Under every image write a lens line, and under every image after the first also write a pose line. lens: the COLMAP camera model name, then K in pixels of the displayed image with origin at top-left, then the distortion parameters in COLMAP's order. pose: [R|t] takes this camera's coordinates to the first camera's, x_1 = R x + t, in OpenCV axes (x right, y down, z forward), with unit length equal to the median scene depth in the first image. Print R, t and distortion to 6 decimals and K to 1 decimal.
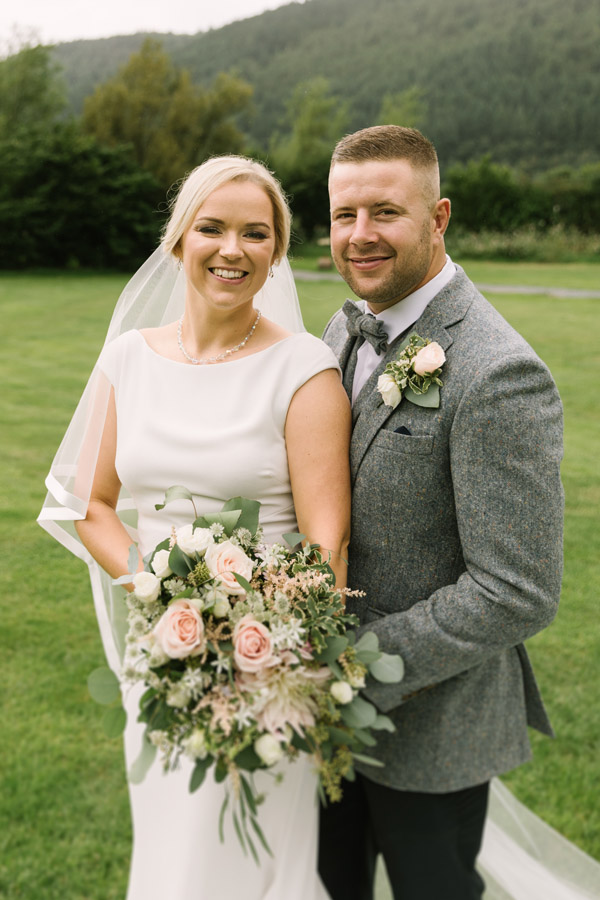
lens RADIAL K [[1132.9, 0, 247.1], [0, 1132.9, 340.1], [0, 0, 1]] dist [-0.001295, 0.000000]
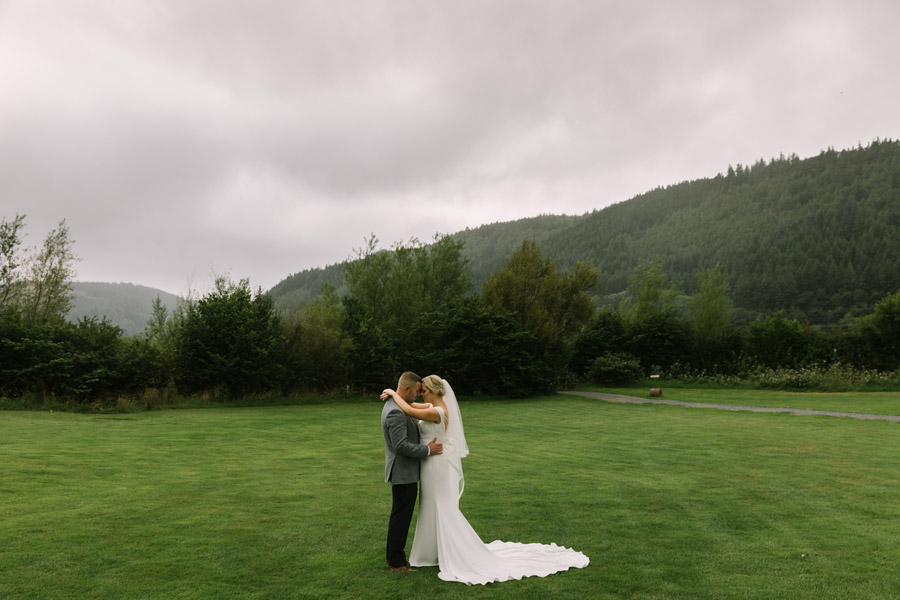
lens RADIAL K [[901.0, 0, 451.0], [0, 901.0, 296.8], [0, 0, 1]] dist [0.009006, 0.000000]
pose [[0.980870, -0.023426, -0.193248, 0.034992], [-0.010276, 0.985117, -0.171575, 0.009186], [0.194391, 0.170279, 0.966032, -0.128692]]
